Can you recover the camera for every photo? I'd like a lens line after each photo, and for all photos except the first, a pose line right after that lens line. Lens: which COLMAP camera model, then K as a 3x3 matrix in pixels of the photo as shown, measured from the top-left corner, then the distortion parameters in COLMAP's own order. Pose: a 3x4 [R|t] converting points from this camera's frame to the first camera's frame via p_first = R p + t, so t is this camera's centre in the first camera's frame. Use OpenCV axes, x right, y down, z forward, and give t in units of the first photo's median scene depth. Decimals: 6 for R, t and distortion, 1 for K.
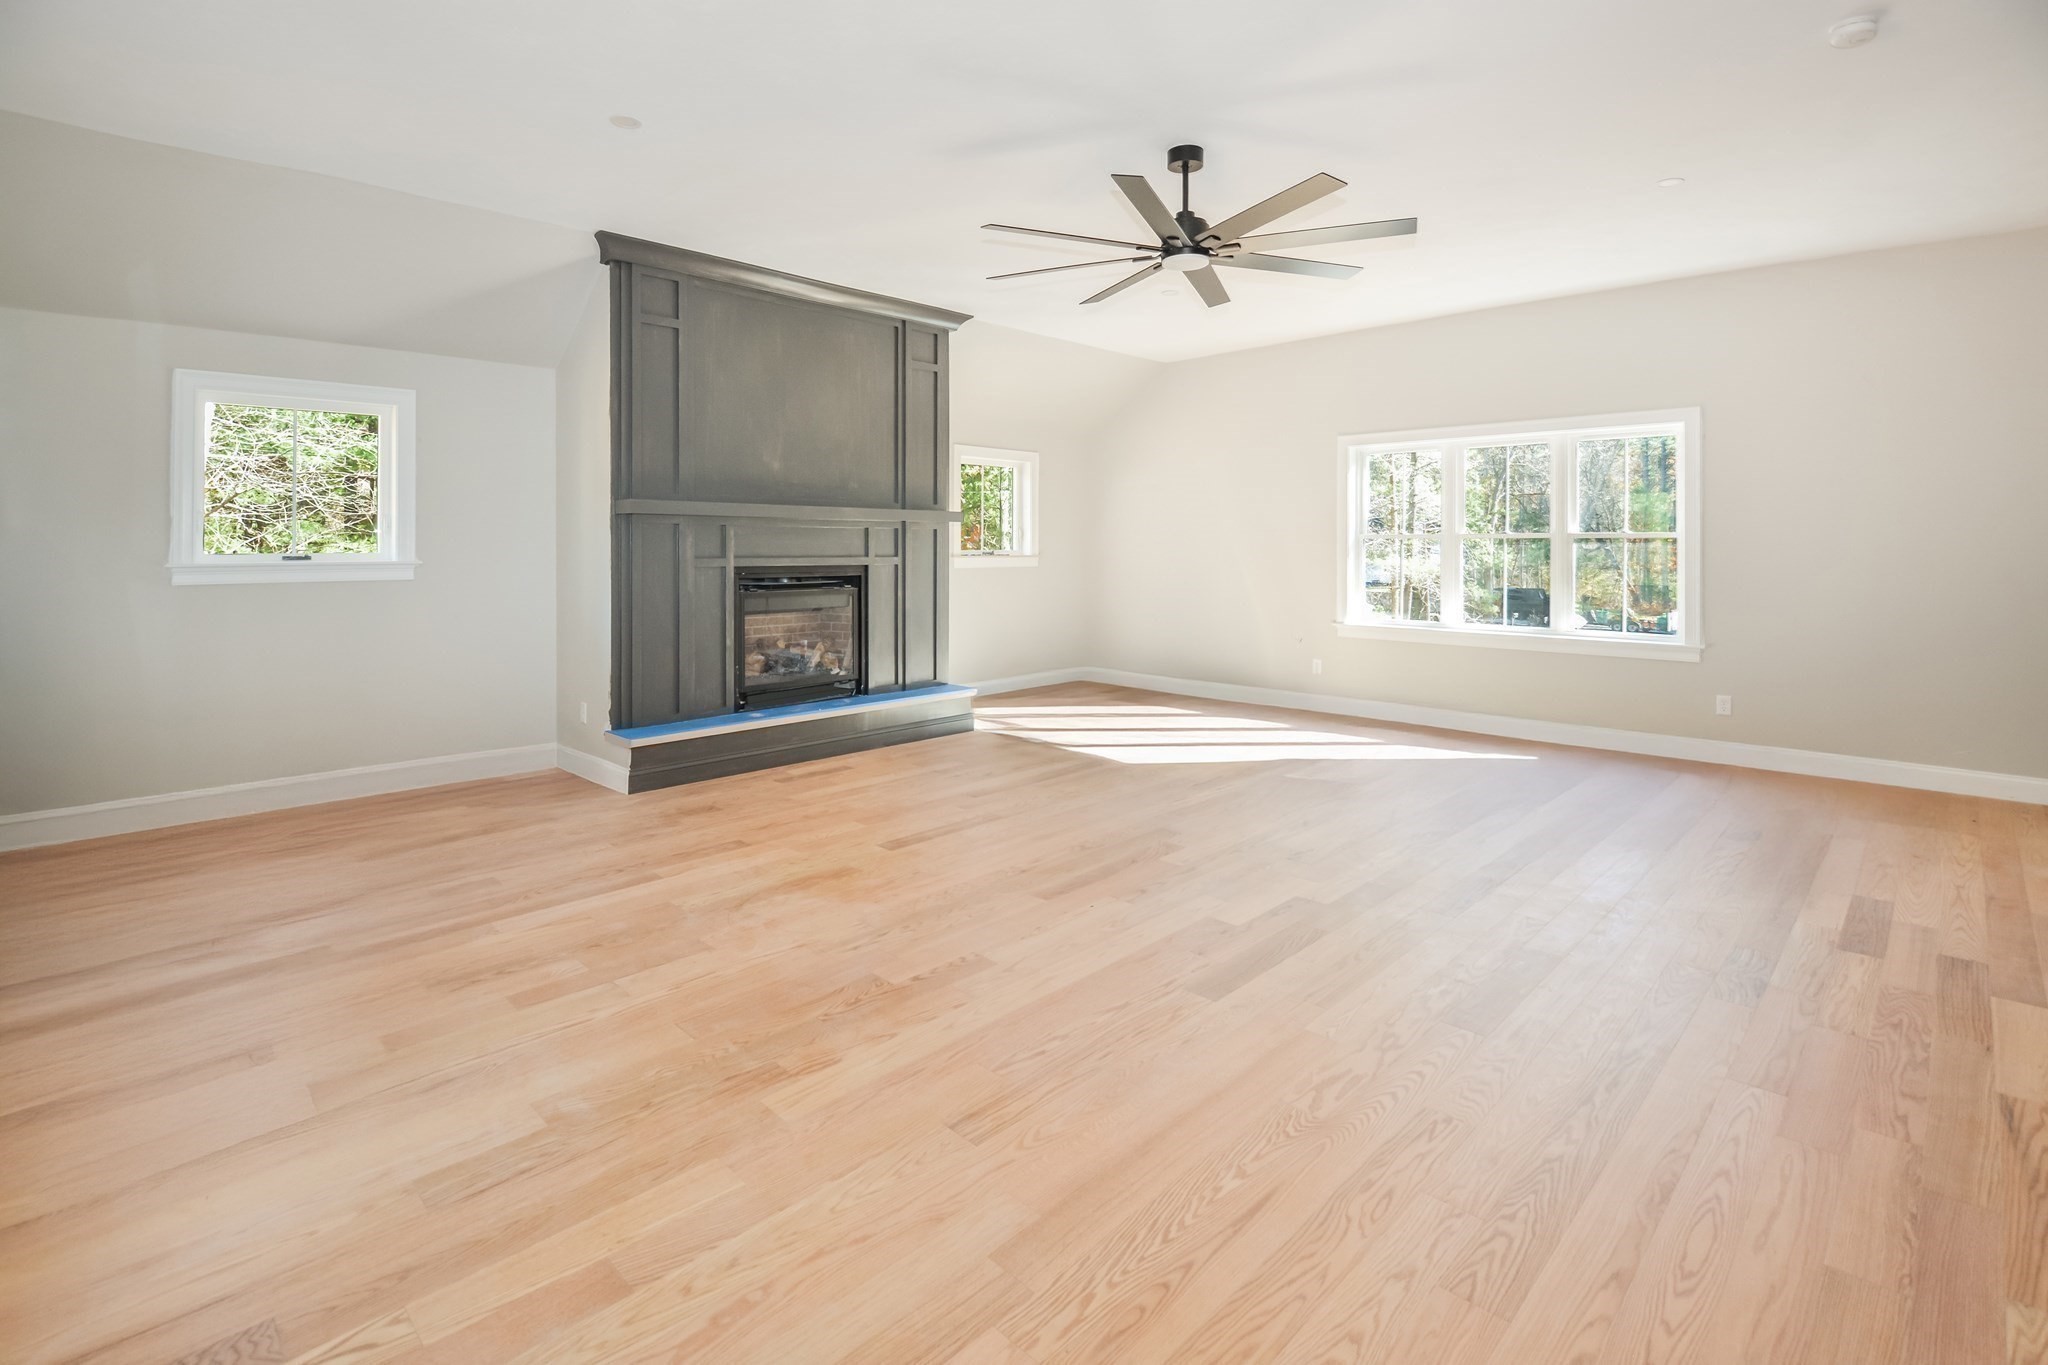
lens RADIAL K [[970.2, 0, 1025.2], [0, 970.2, 570.5], [0, 0, 1]] dist [0.030826, -0.030187]
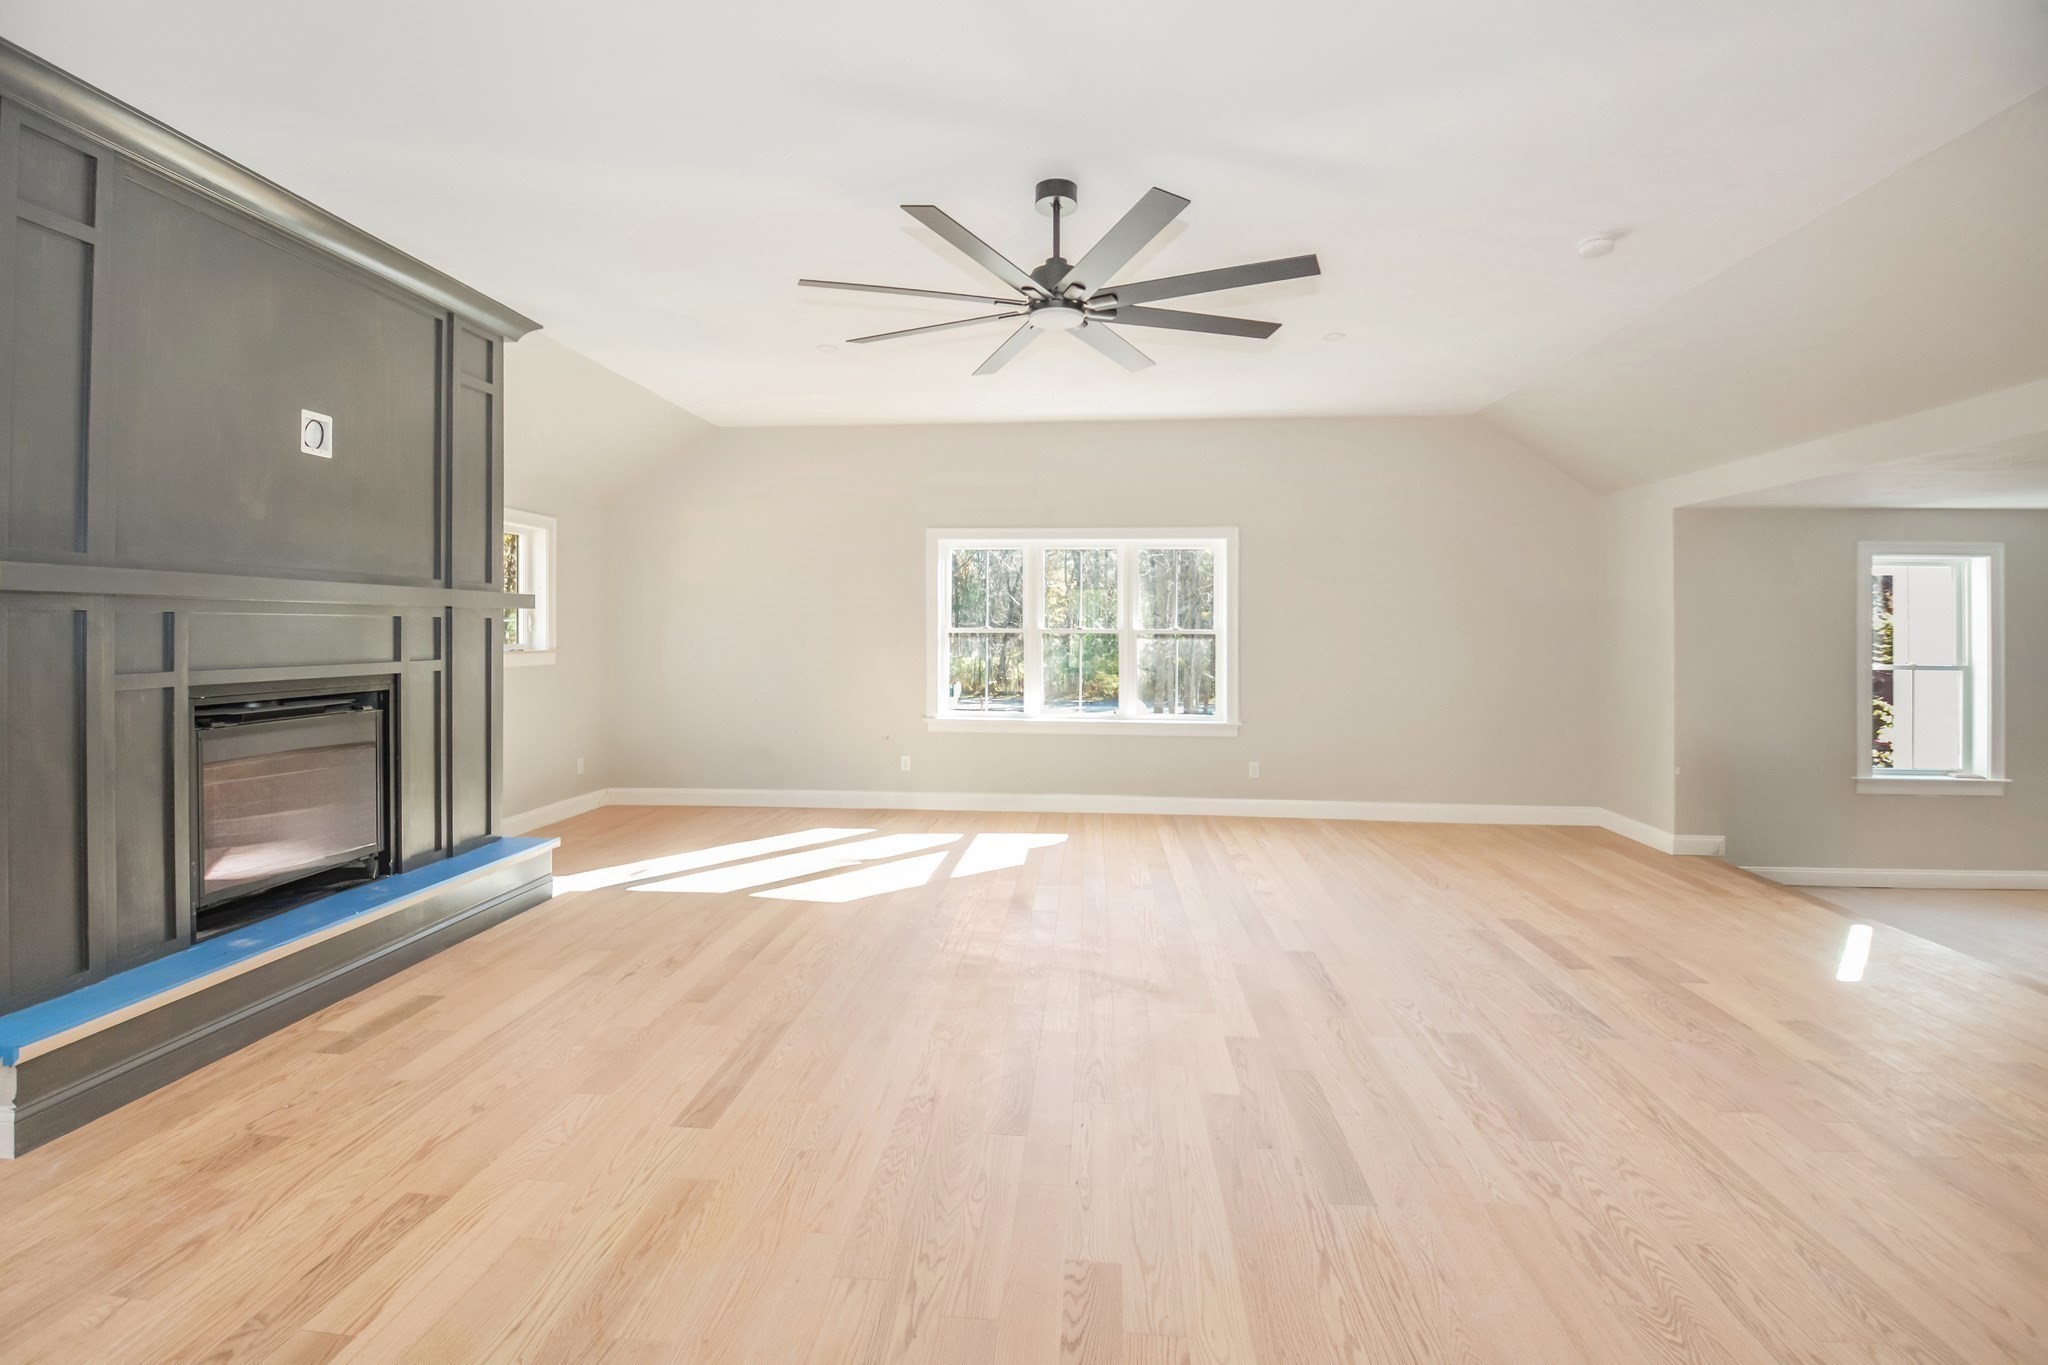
lens RADIAL K [[946.5, 0, 1033.6], [0, 946.5, 632.5], [0, 0, 1]] dist [0.012449, -0.023562]
pose [[0.766691, 0.001567, 0.642014, -0.246312], [0.010632, 0.999829, -0.015137, -0.019482], [-0.641928, 0.018432, 0.766543, 0.244897]]
